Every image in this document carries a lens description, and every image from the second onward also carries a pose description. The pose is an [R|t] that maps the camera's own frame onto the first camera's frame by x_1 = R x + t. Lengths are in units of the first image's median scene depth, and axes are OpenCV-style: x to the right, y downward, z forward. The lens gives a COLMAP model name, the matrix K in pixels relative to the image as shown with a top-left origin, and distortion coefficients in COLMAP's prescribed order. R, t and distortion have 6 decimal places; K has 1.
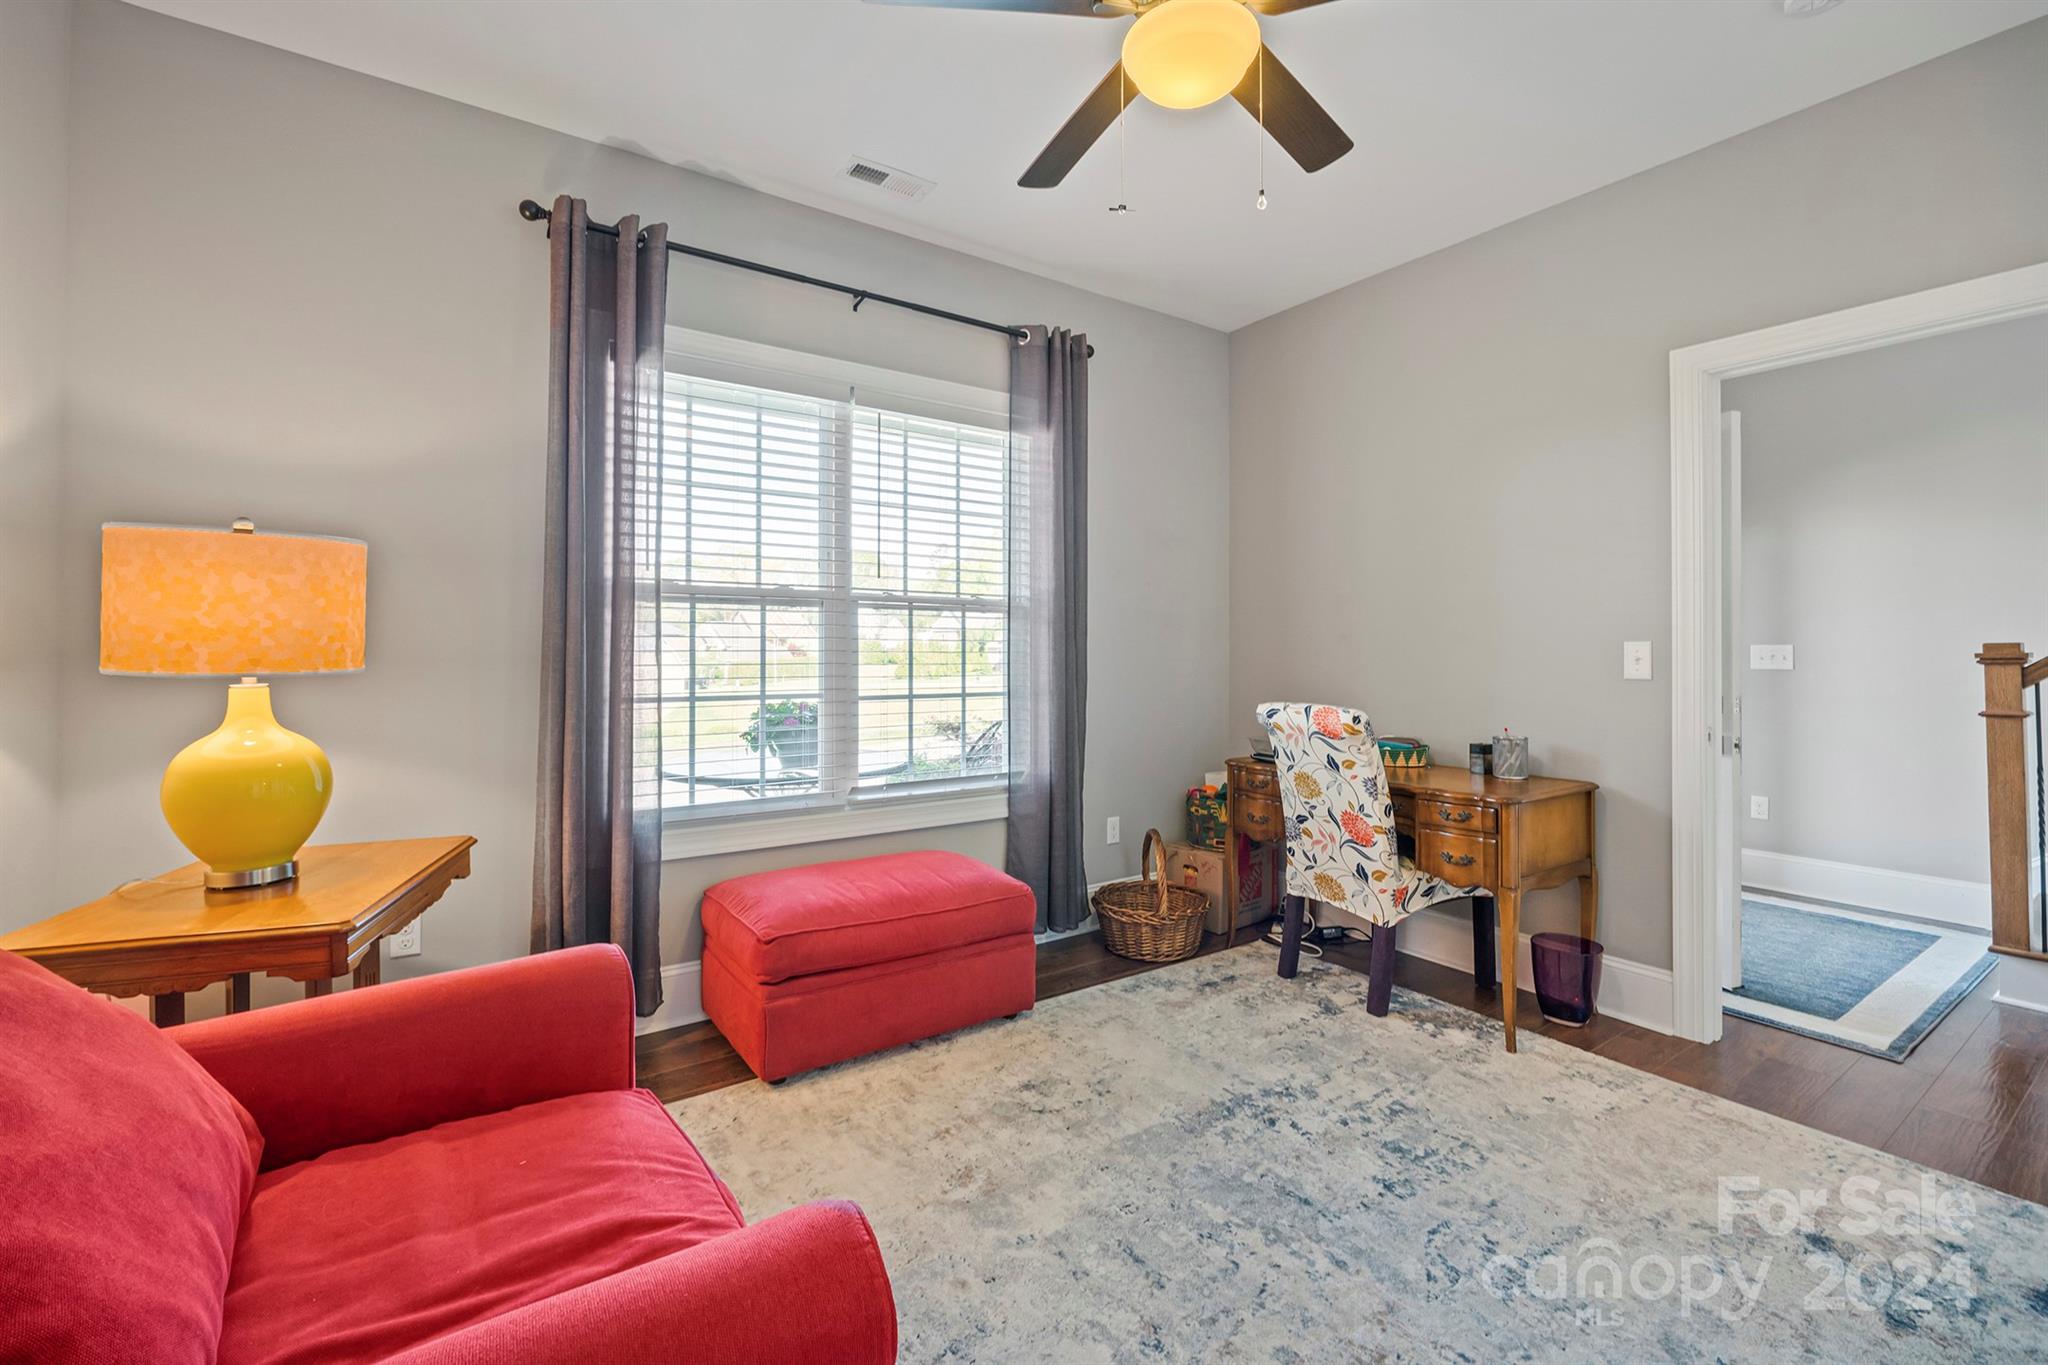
lens RADIAL K [[853.9, 0, 1040.8], [0, 853.9, 656.3], [0, 0, 1]] dist [-0.008466, -0.000135]
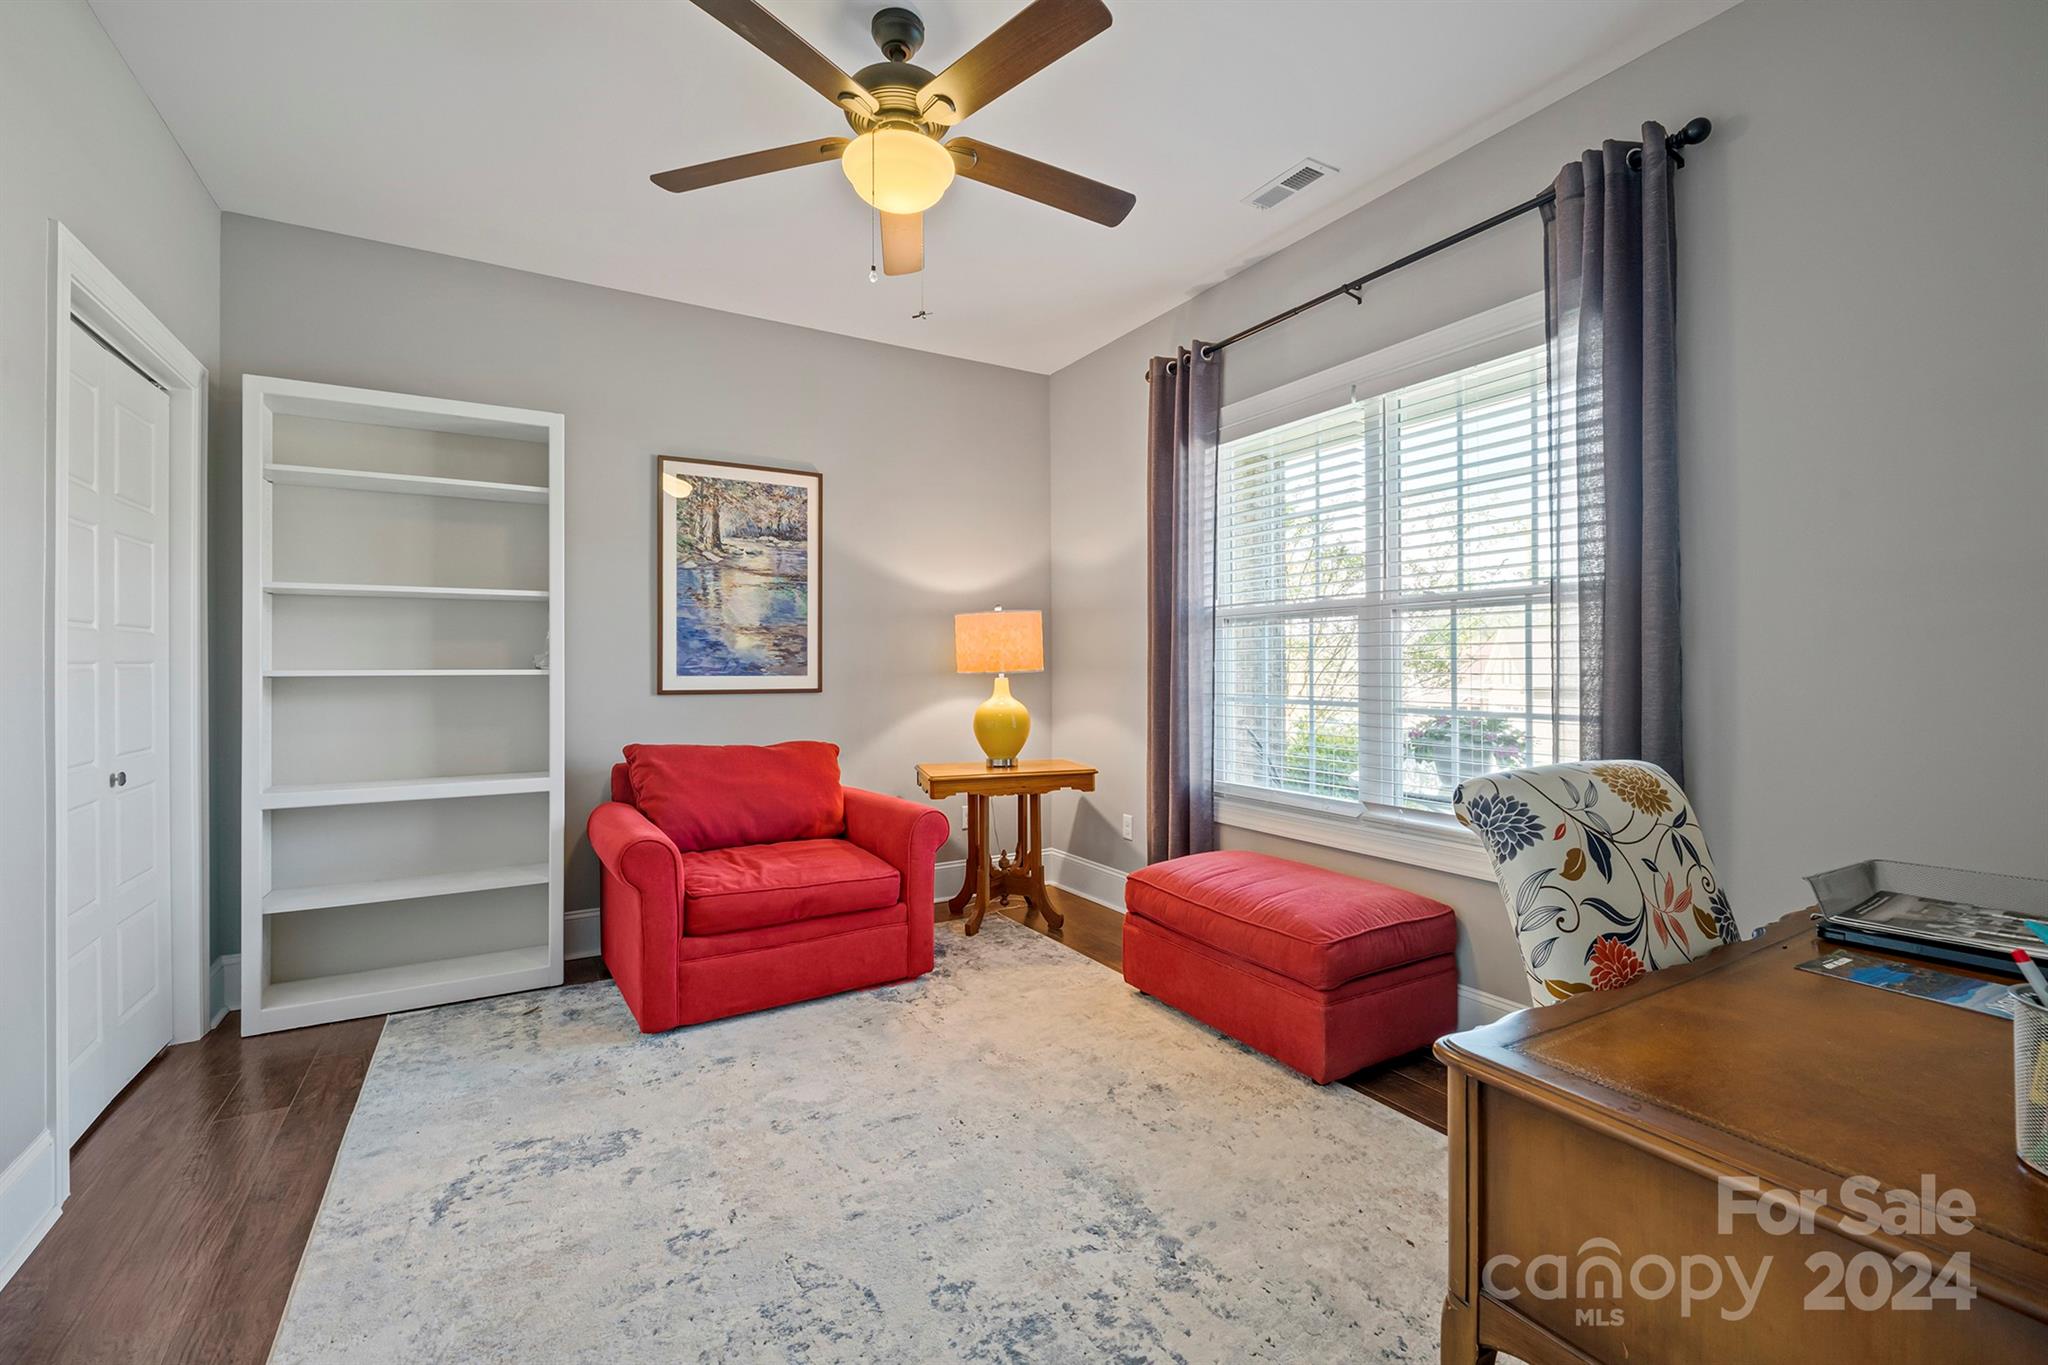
lens RADIAL K [[853.9, 0, 1023.3], [0, 853.9, 666.7], [0, 0, 1]] dist [-0.008466, -0.000135]
pose [[-0.059045, 0.003839, -0.998248, 0.933212], [0.004686, 0.999983, 0.003569, -0.003466], [0.998244, -0.004467, -0.059062, 0.833611]]
